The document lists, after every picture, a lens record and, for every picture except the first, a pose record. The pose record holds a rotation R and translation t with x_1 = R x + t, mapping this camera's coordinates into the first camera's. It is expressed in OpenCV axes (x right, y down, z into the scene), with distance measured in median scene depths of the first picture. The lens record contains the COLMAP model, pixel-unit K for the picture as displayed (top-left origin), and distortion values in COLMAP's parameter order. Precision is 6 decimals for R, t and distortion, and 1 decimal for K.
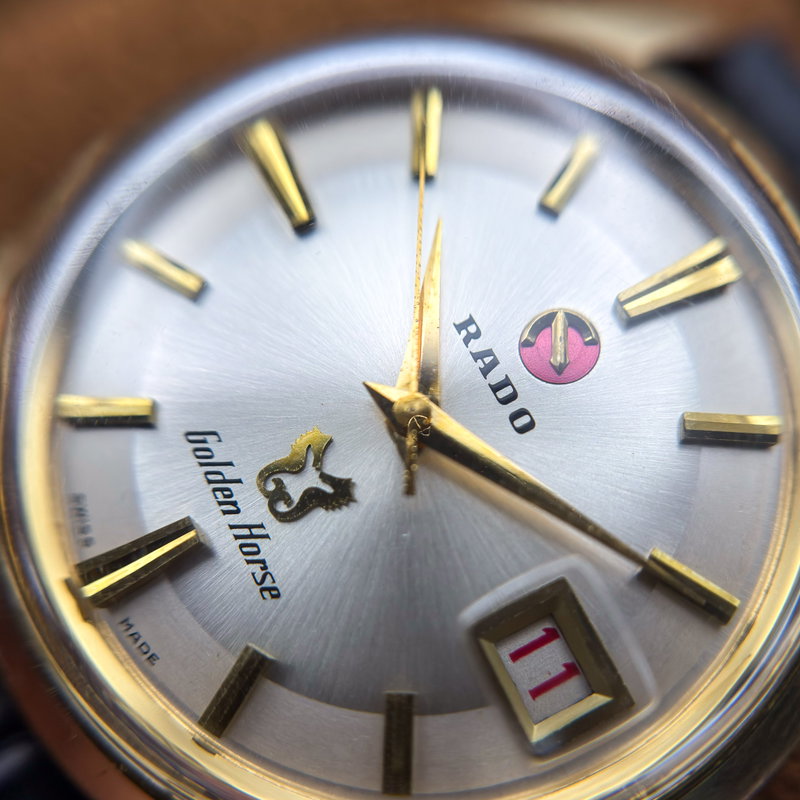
lens RADIAL K [[1047.3, 0, 416.1], [0, 1047.3, 432.4], [0, 0, 1]] dist [0.401399, -0.004916]
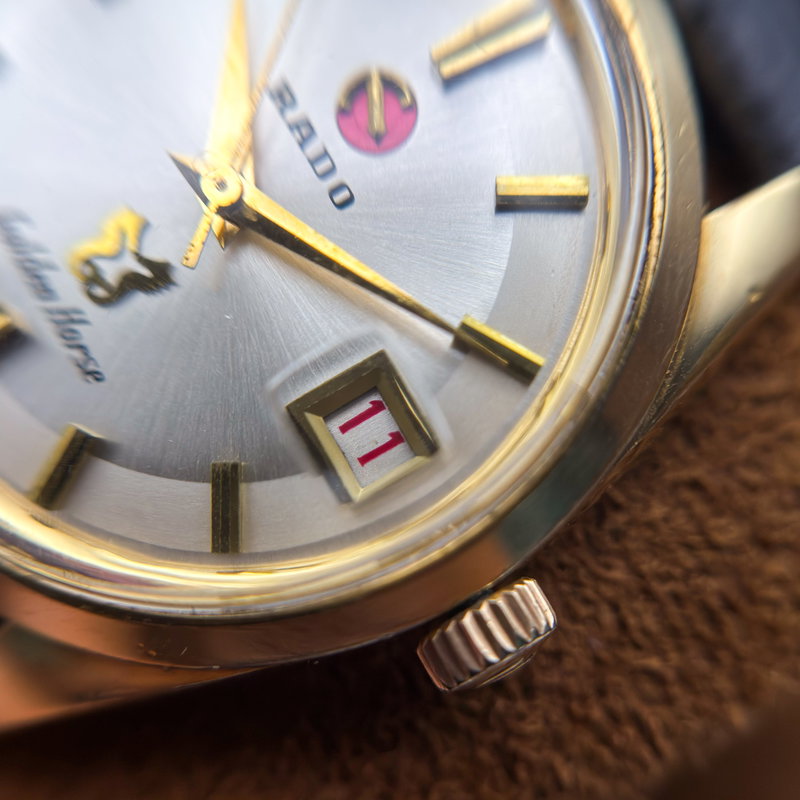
lens RADIAL K [[1047.3, 0, 416.1], [0, 1047.3, 432.4], [0, 0, 1]] dist [0.401399, -0.004916]
pose [[0.998831, -0.045584, -0.016111, 0.178243], [0.047248, 0.990994, 0.125294, 0.087223], [0.010254, -0.125908, 0.991989, -0.020016]]
